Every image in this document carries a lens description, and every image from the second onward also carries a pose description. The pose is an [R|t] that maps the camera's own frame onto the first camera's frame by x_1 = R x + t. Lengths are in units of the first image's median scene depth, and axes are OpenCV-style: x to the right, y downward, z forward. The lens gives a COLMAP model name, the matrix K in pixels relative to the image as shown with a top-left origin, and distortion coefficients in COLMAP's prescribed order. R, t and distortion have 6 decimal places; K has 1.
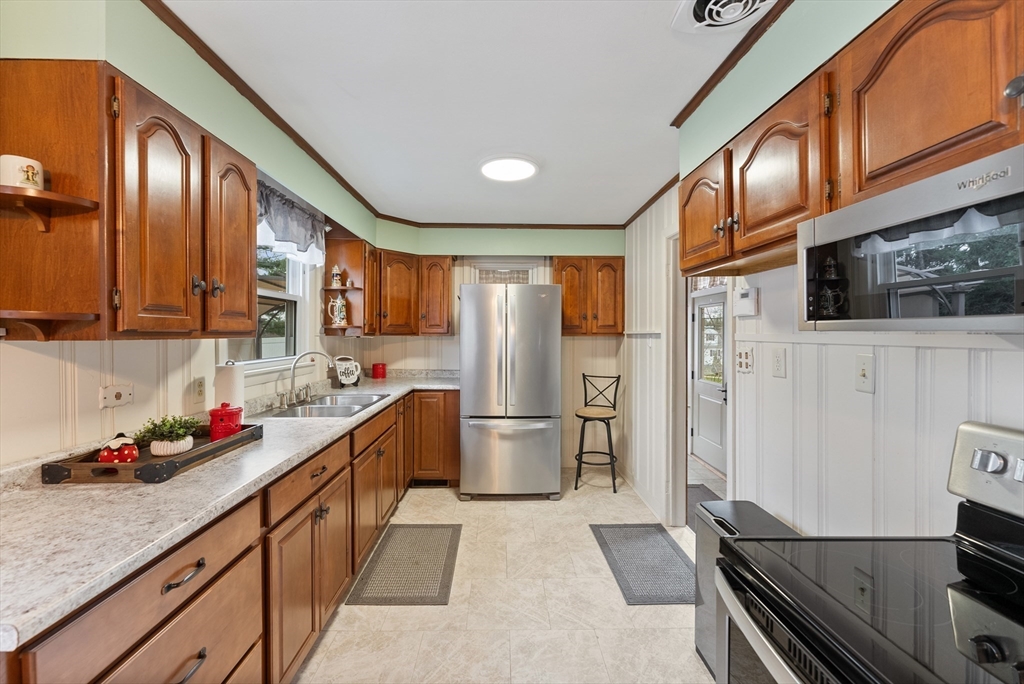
lens RADIAL K [[409.3, 0, 512.2], [0, 409.3, 338.1], [0, 0, 1]] dist [0.000486, -0.000464]
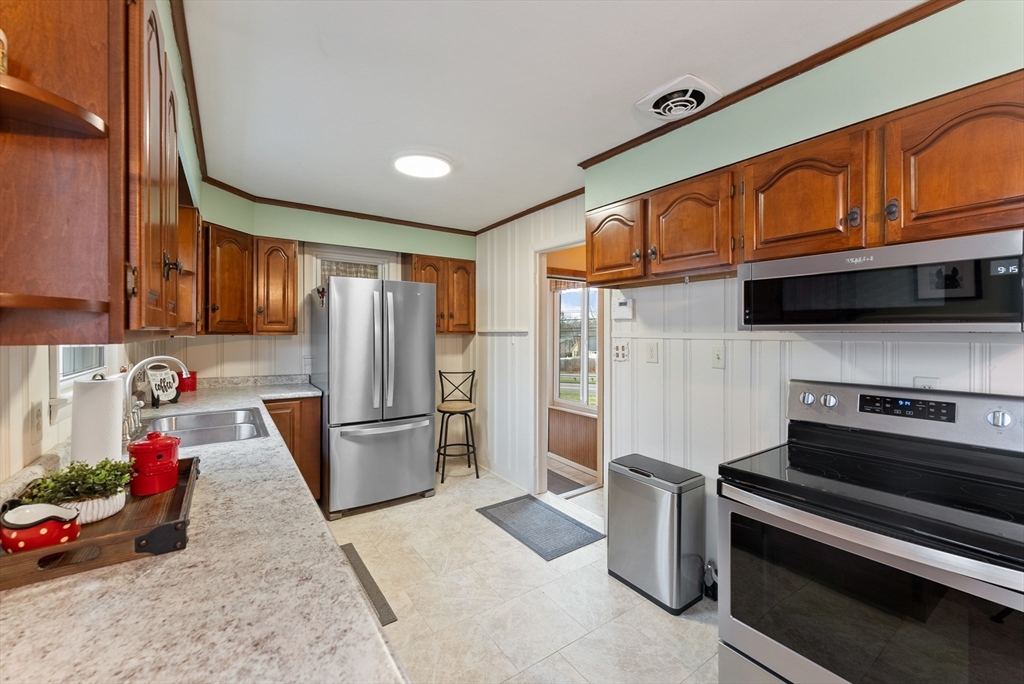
lens RADIAL K [[408.6, 0, 515.1], [0, 408.6, 336.2], [0, 0, 1]] dist [0.000674, -0.000085]
pose [[0.834215, -0.006290, 0.551403, -0.295651], [0.006146, 0.999979, 0.002108, -0.001489], [-0.551405, 0.001631, 0.834236, 0.042928]]
